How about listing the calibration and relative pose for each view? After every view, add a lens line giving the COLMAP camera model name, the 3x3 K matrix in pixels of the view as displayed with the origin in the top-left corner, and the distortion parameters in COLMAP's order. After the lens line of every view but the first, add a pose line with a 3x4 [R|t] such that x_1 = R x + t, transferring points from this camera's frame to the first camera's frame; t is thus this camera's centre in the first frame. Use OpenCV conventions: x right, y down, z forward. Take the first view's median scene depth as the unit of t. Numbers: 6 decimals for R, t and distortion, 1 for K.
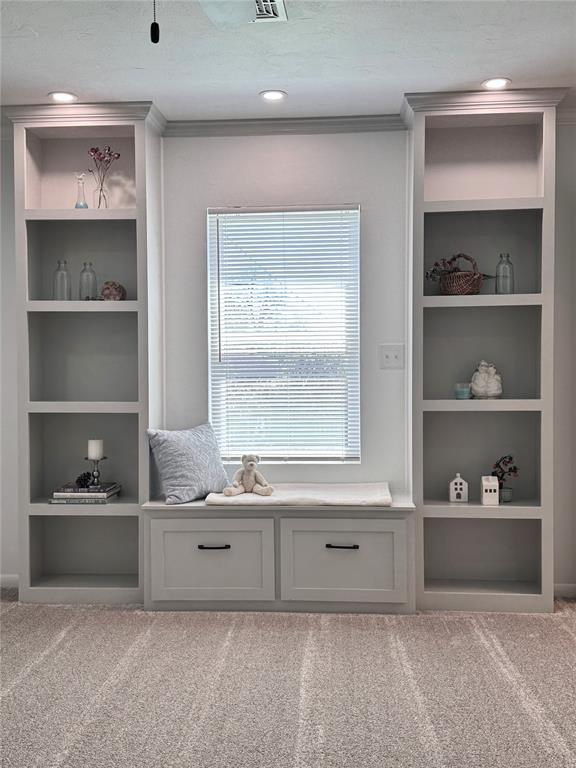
lens RADIAL K [[816.1, 0, 288.0], [0, 816.1, 381.8], [0, 0, 1]] dist [0.088518, 0.000000]
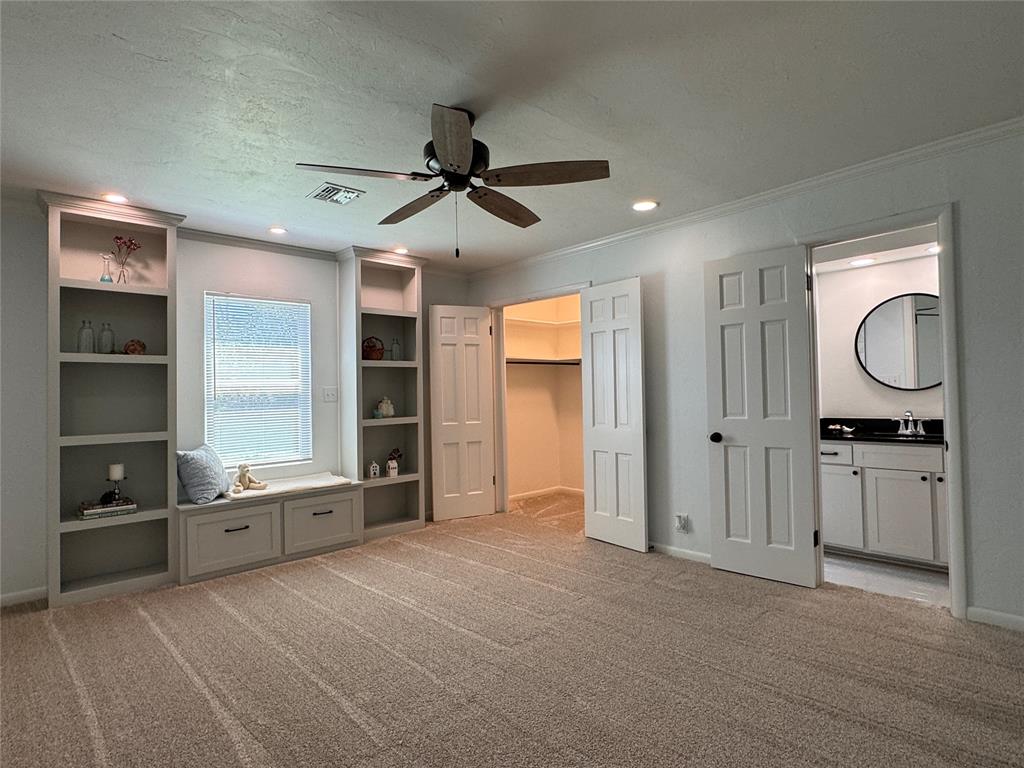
lens RADIAL K [[539.8, 0, 511.1], [0, 539.8, 382.6], [0, 0, 1]] dist [-0.002601, 0.000298]
pose [[0.681563, 0.003732, 0.731750, -0.445849], [0.031369, 0.998919, -0.034312, -0.007353], [-0.731086, 0.046340, 0.680709, -0.010285]]
